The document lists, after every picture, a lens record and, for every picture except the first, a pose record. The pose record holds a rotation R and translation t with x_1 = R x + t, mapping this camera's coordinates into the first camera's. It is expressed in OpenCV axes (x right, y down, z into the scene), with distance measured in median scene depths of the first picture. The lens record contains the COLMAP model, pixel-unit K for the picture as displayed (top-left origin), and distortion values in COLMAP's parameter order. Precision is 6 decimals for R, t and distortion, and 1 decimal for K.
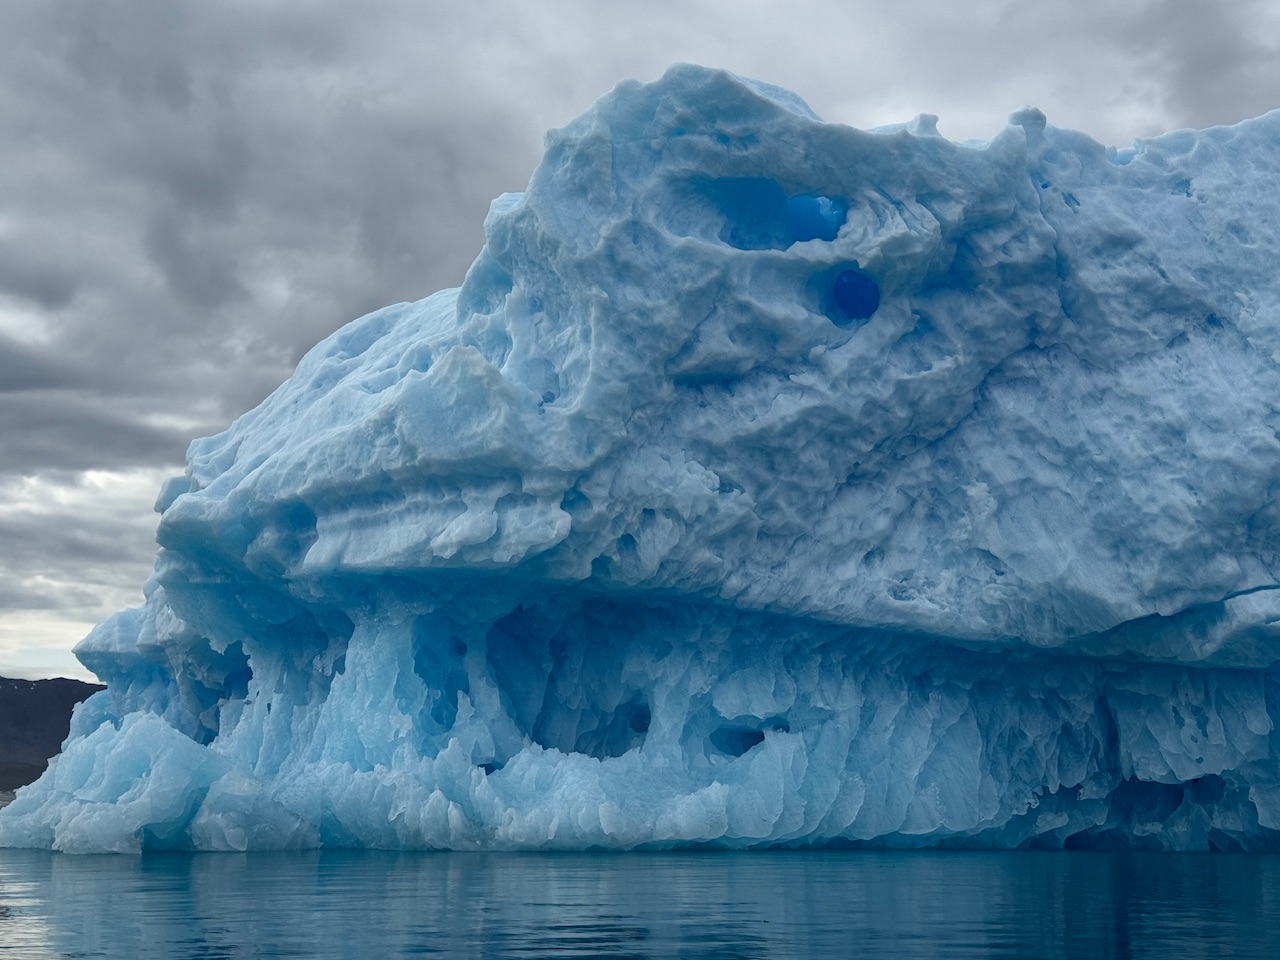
lens RADIAL K [[1807.2, 0, 640.0], [0, 1807.2, 480.0], [0, 0, 1]] dist [0.140628, -0.010760]
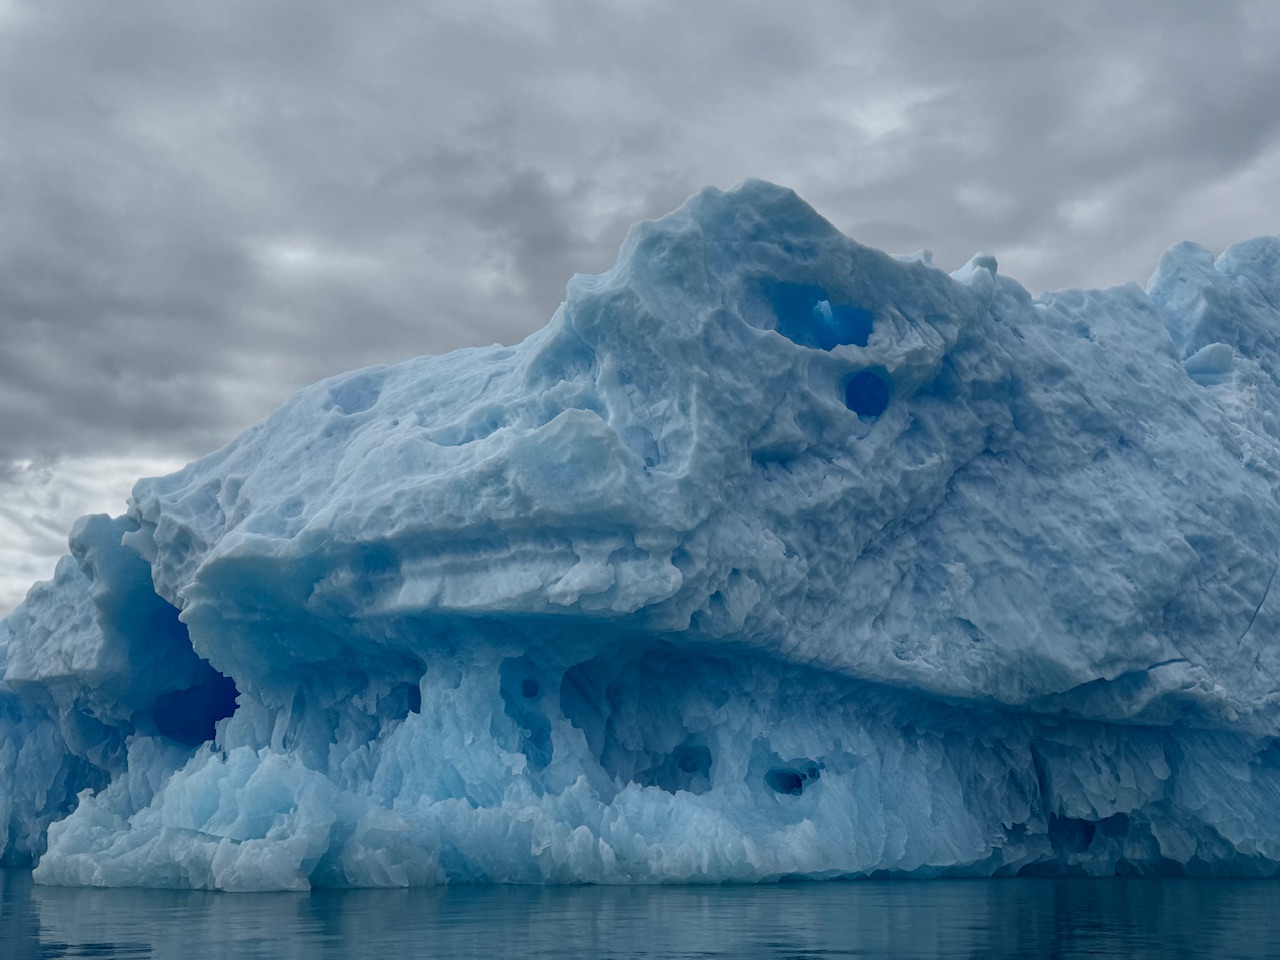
lens RADIAL K [[1515.0, 0, 636.7], [0, 1515.0, 485.0], [0, 0, 1]] dist [0.172726, -0.298073]
pose [[0.942670, 0.071449, 0.325989, -0.344001], [-0.055518, 0.996776, -0.057929, 0.020926], [-0.329077, 0.036510, 0.943597, 0.133549]]
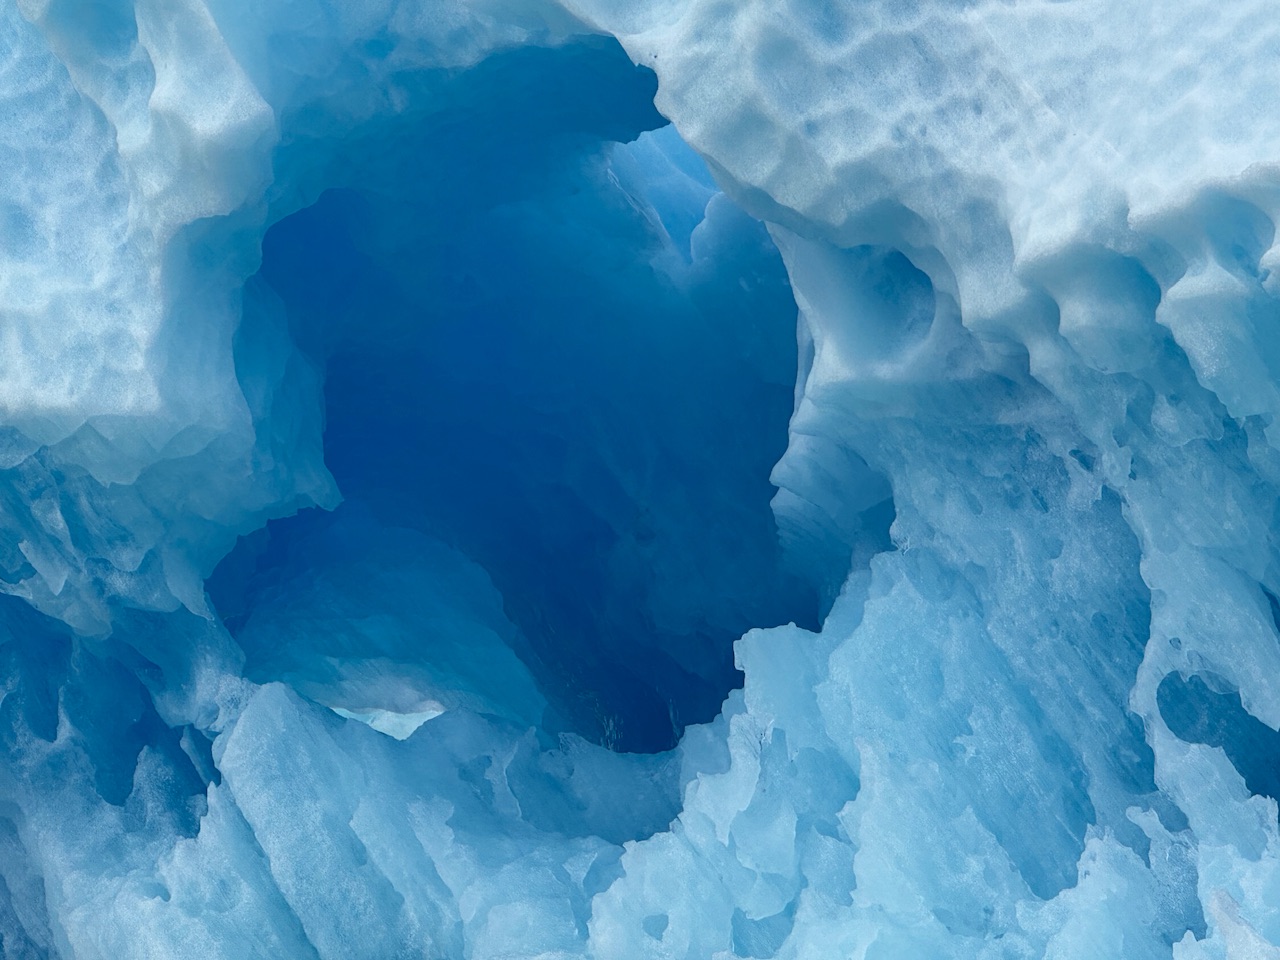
lens RADIAL K [[5115.4, 0, 640.0], [0, 5115.4, 480.0], [0, 0, 1]] dist [-0.237457, 4.075913]
pose [[0.733787, 0.079434, 0.674720, -0.923847], [-0.124866, 0.991991, 0.019011, 0.095556], [-0.667807, -0.098199, 0.737829, 0.574551]]
